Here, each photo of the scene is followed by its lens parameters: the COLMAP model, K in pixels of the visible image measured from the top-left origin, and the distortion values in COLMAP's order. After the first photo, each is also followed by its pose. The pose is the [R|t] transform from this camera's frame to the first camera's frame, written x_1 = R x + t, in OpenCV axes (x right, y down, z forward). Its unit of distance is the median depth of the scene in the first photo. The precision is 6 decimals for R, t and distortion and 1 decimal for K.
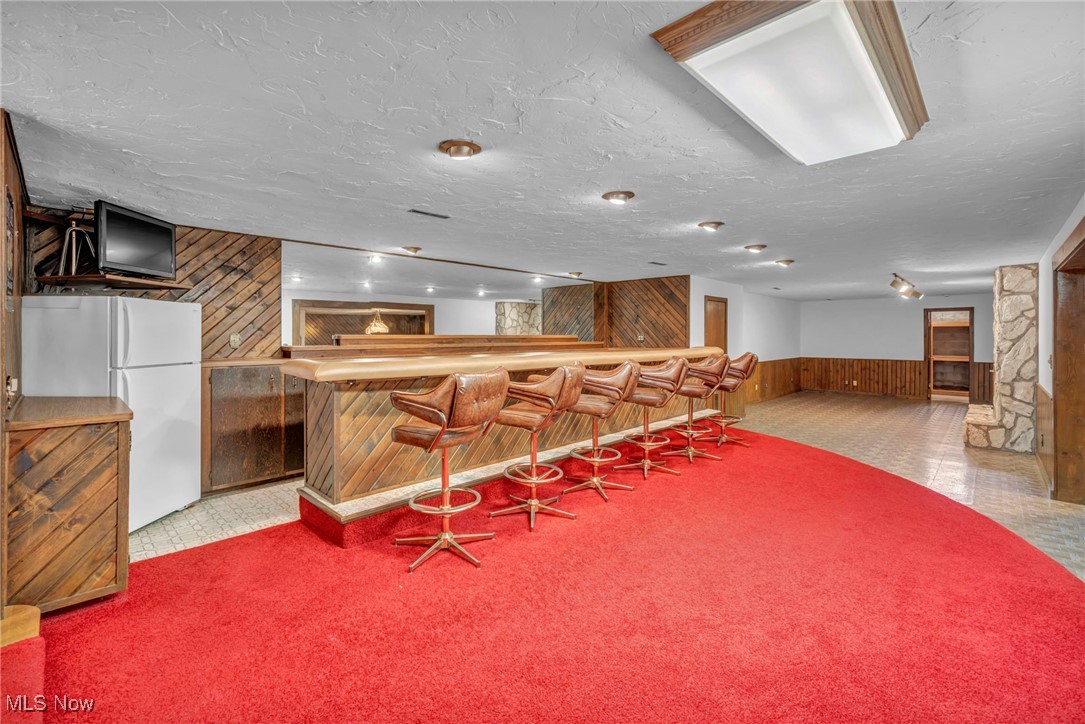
lens RADIAL K [[473.6, 0, 544.8], [0, 473.6, 346.0], [0, 0, 1]] dist [-0.001779, -0.000297]
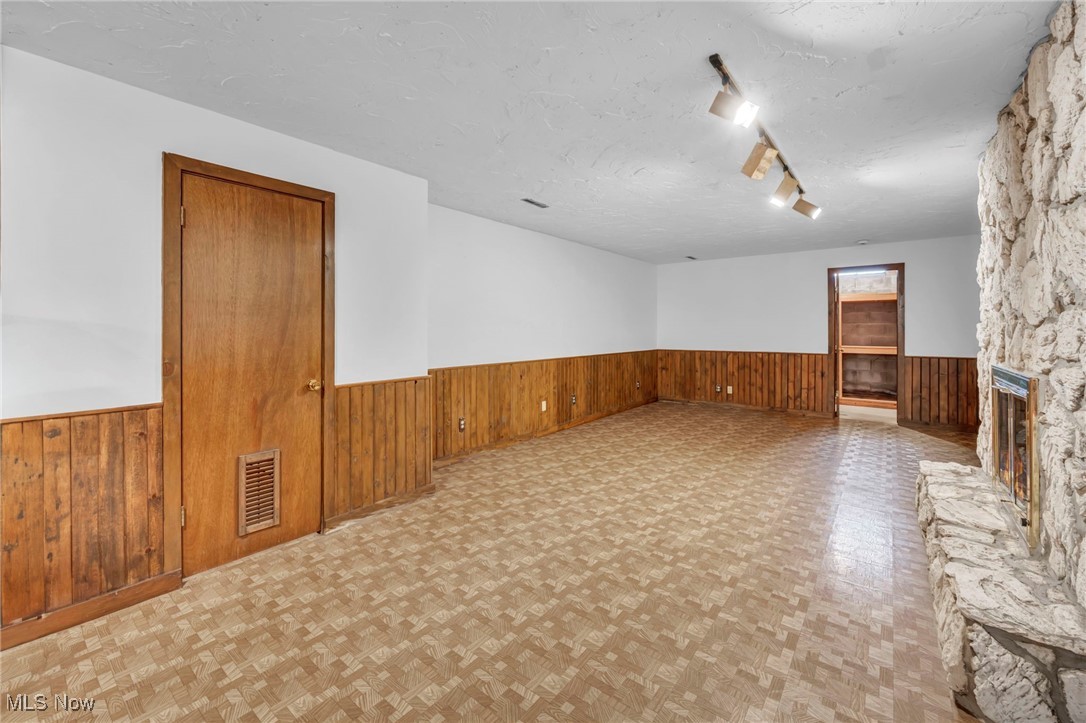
lens RADIAL K [[492.1, 0, 539.6], [0, 492.1, 336.4], [0, 0, 1]] dist [0.000611, 0.000079]
pose [[0.991003, -0.001652, 0.133832, 0.328160], [0.002178, 0.999990, -0.003781, 0.009418], [-0.133824, 0.004038, 0.990997, 0.397302]]
